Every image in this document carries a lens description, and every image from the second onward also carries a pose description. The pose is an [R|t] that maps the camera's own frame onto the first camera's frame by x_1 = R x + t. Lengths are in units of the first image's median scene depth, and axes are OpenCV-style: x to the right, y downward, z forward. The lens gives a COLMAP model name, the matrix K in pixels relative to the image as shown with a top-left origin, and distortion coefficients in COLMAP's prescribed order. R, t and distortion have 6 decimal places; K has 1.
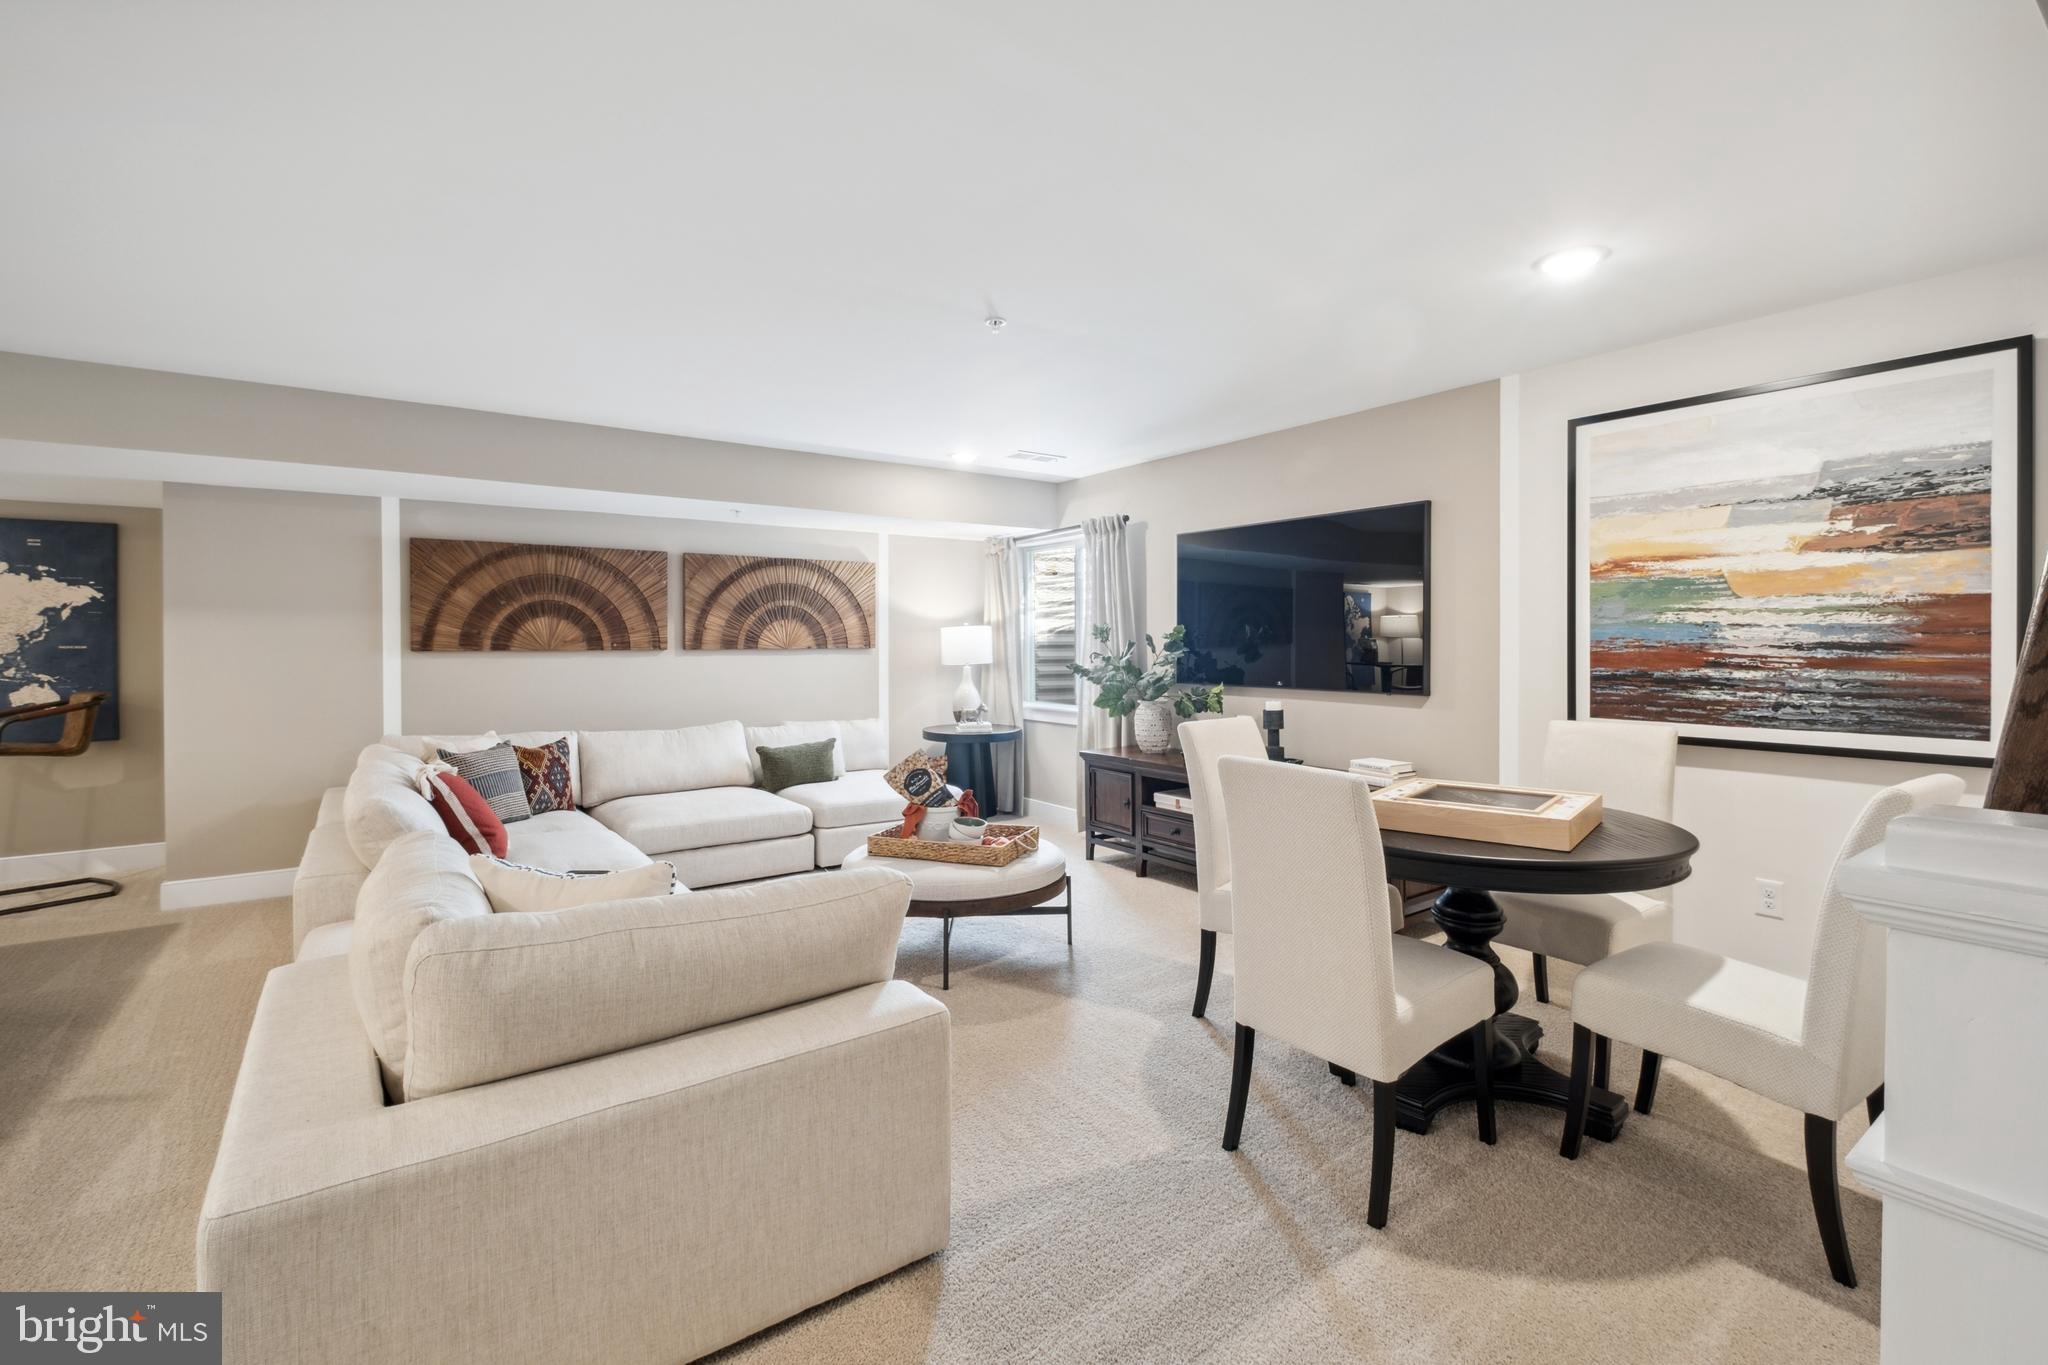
lens RADIAL K [[891.8, 0, 1019.9], [0, 891.8, 659.9], [0, 0, 1]] dist [-0.000606, -0.000121]
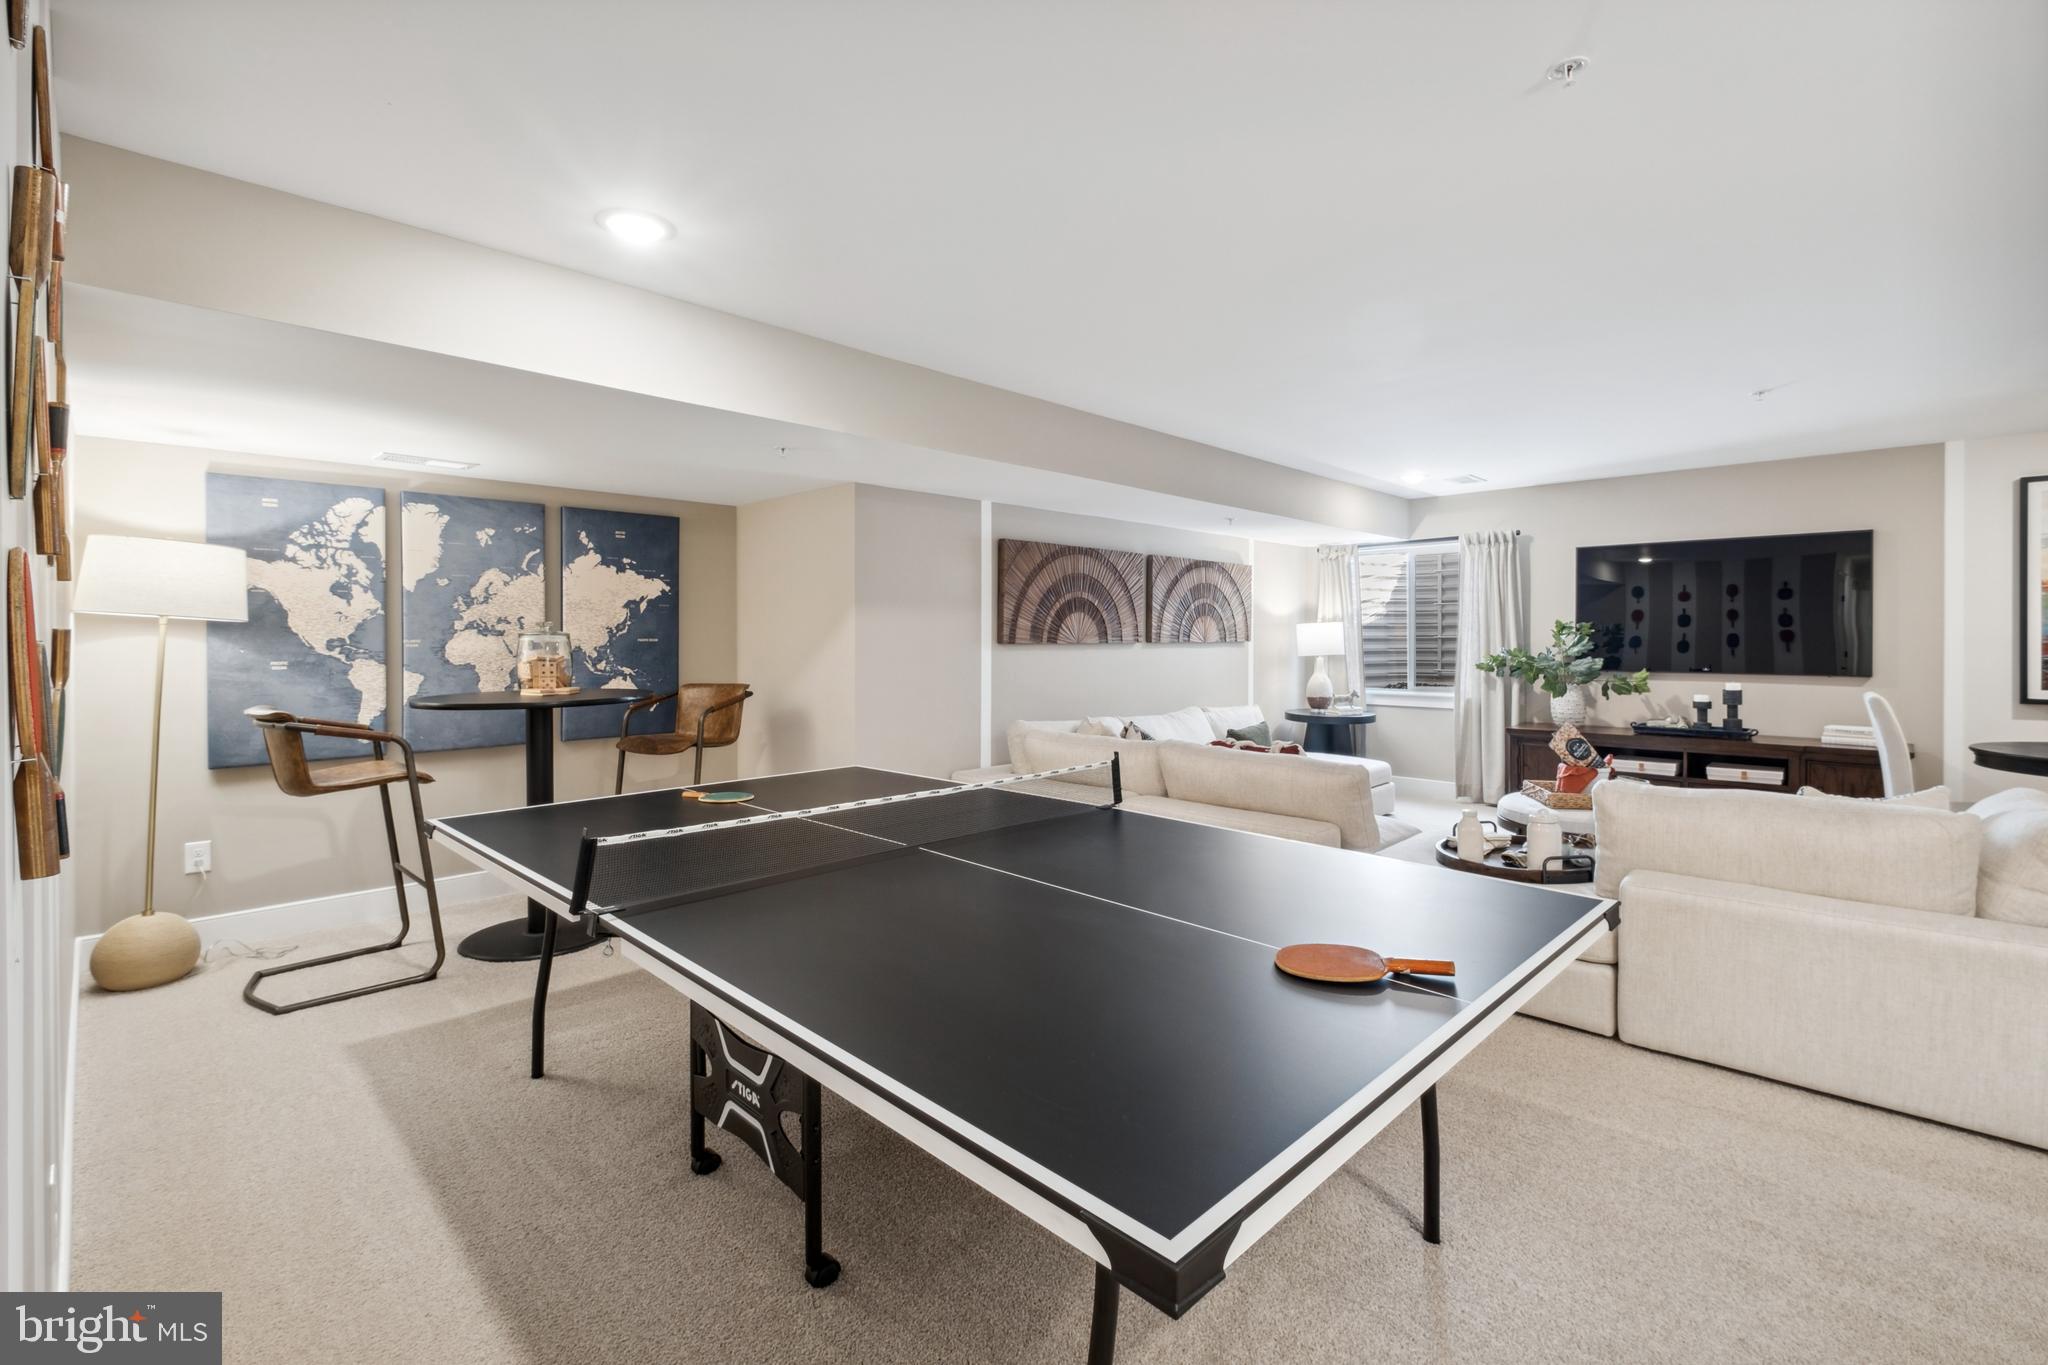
lens RADIAL K [[897.3, 0, 1027.4], [0, 897.3, 639.5], [0, 0, 1]] dist [0.000459, -0.000009]
pose [[0.983433, 0.000805, 0.181271, -0.826450], [0.002202, 0.999863, -0.016387, 0.002532], [-0.181260, 0.016514, 0.983297, -0.066813]]
